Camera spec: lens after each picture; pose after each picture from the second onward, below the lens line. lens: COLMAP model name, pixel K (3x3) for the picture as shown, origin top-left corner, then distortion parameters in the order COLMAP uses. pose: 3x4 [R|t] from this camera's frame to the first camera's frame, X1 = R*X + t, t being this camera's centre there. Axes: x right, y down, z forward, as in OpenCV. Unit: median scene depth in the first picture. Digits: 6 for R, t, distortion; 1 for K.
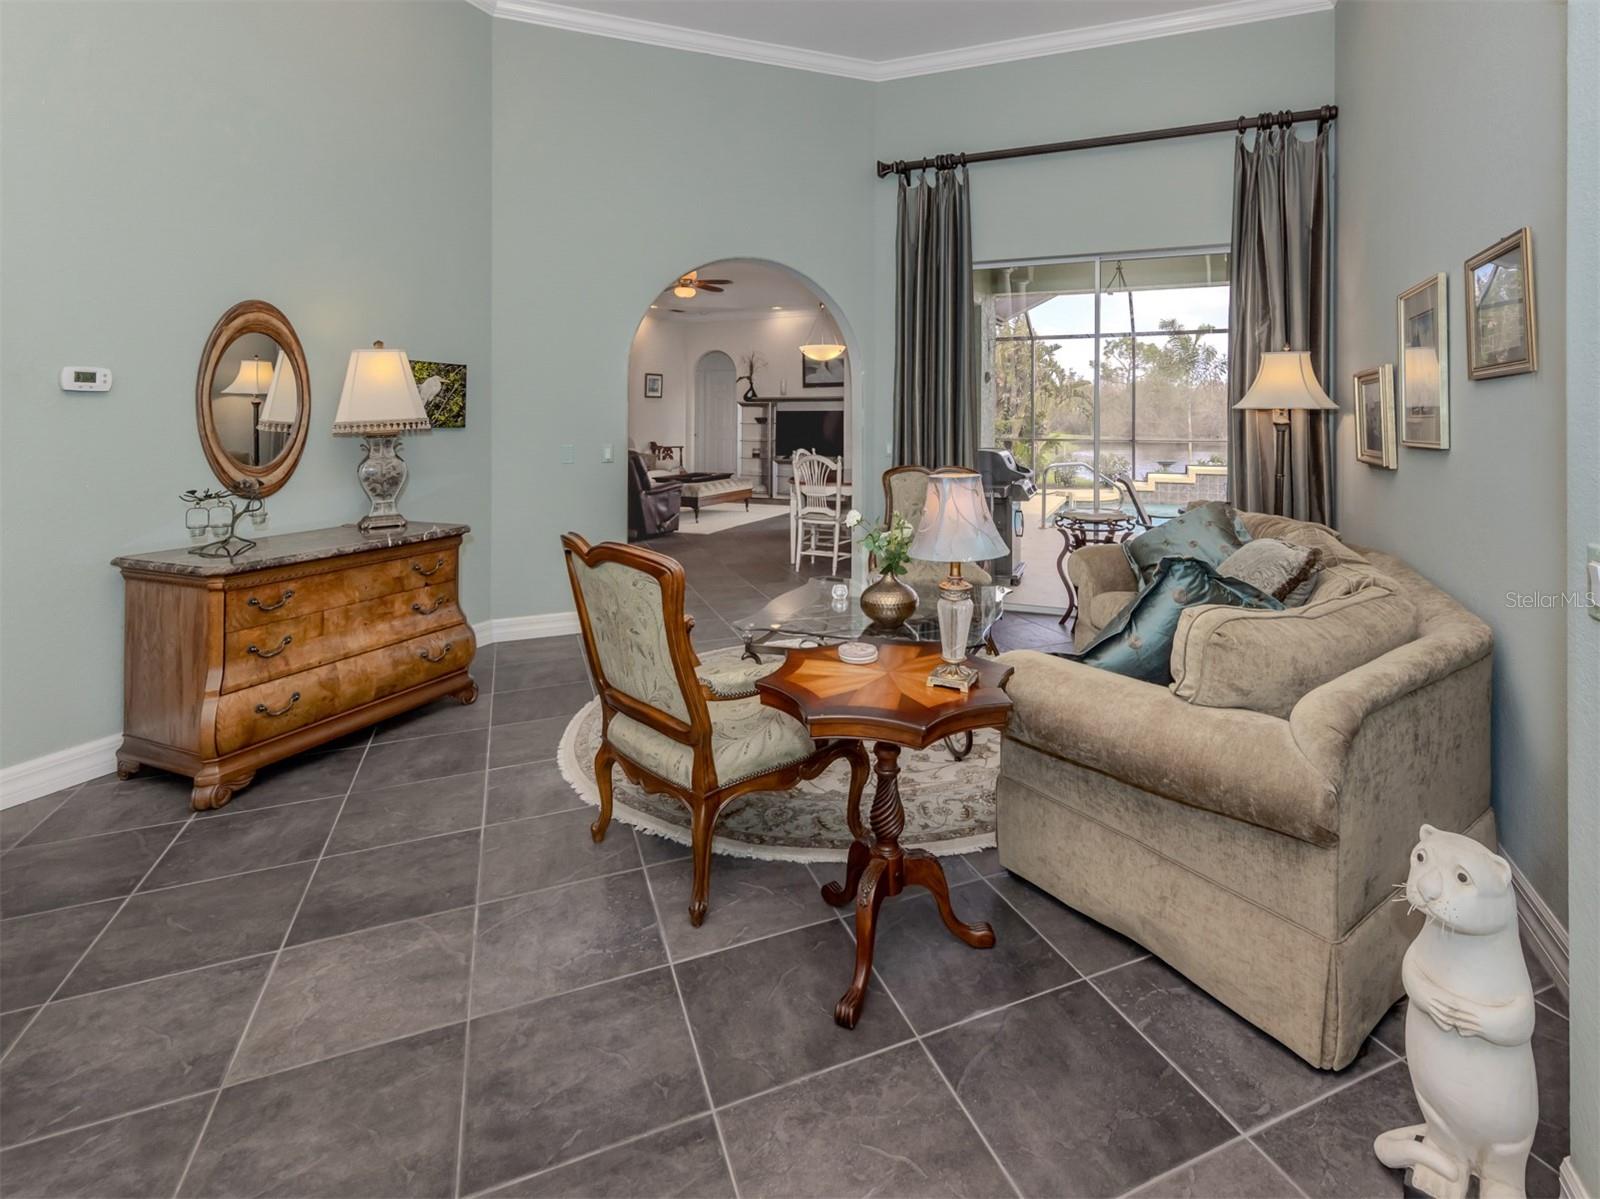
lens RADIAL K [[785.8, 0, 872.7], [0, 785.8, 397.4], [0, 0, 1]] dist [0.007224, 0.001432]
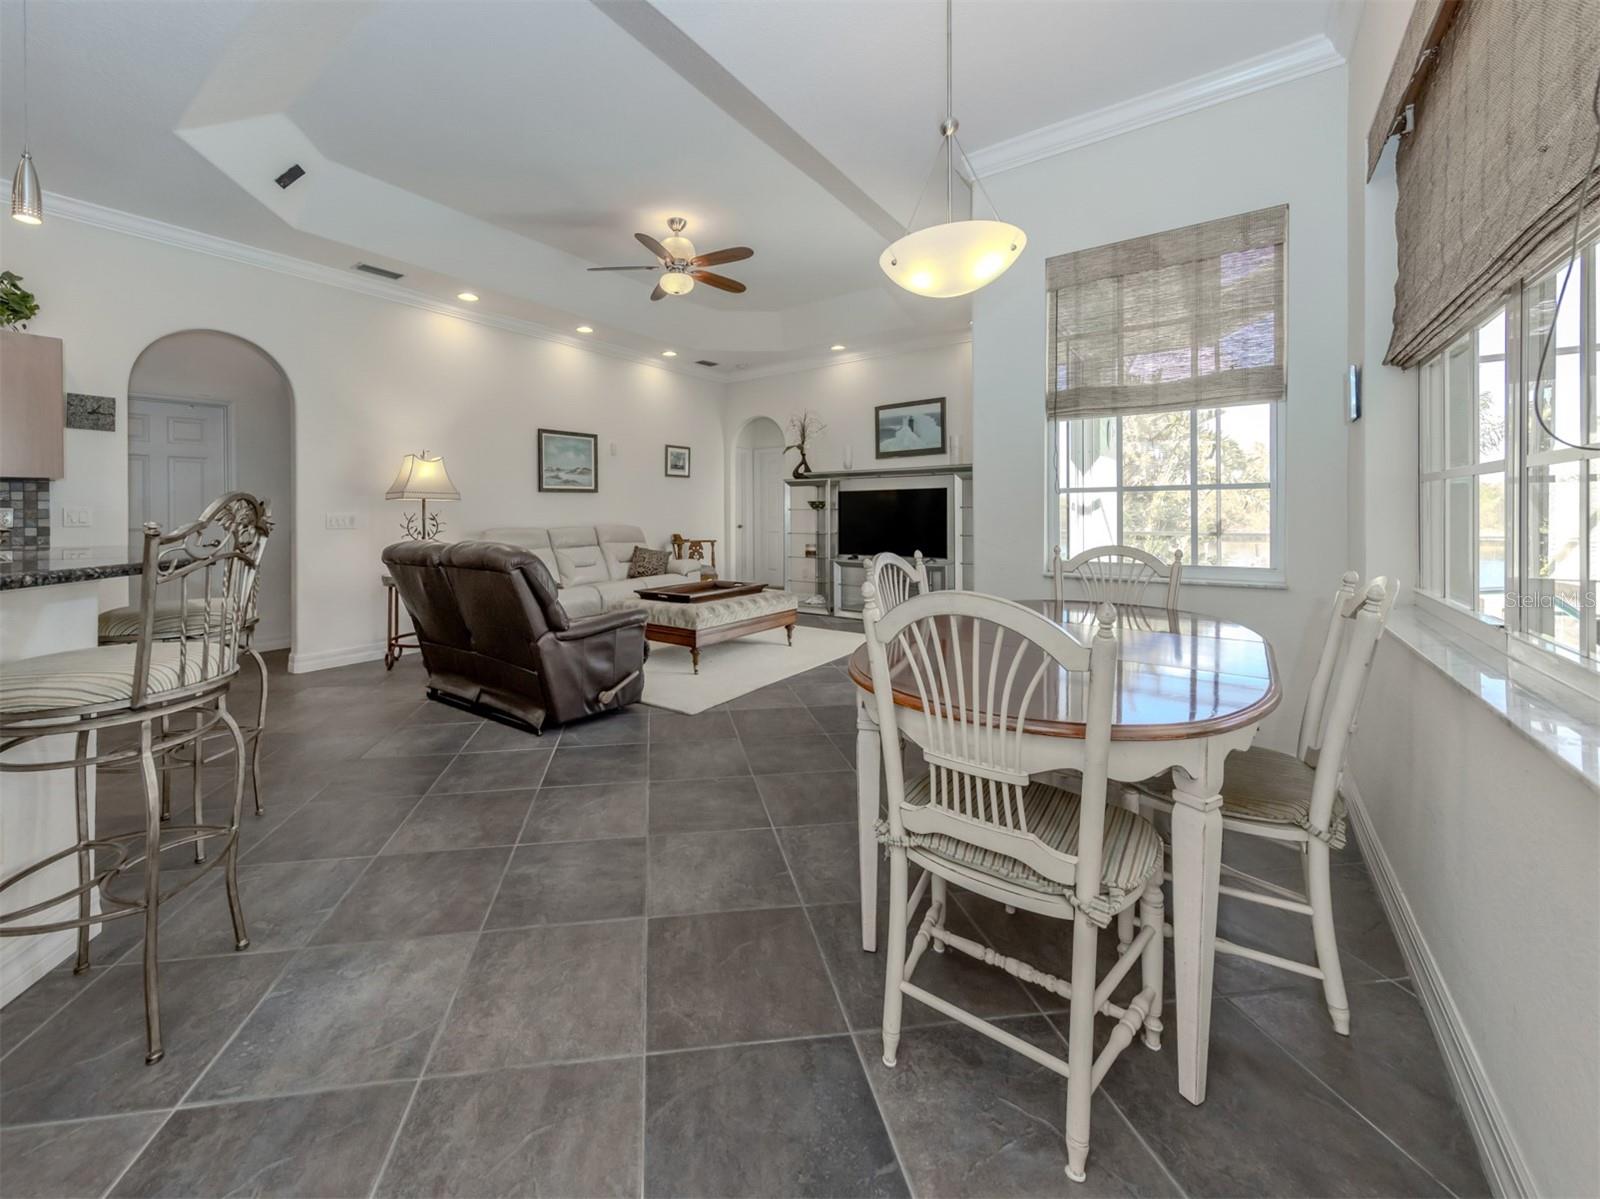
lens RADIAL K [[629.9, 0, 729.6], [0, 629.9, 508.4], [0, 0, 1]] dist [0.002894, 0.000223]
pose [[0.953119, -0.007786, -0.302494, -0.152965], [0.011441, 0.999881, 0.010311, 0.087582], [0.302378, -0.013288, 0.953095, 1.483347]]
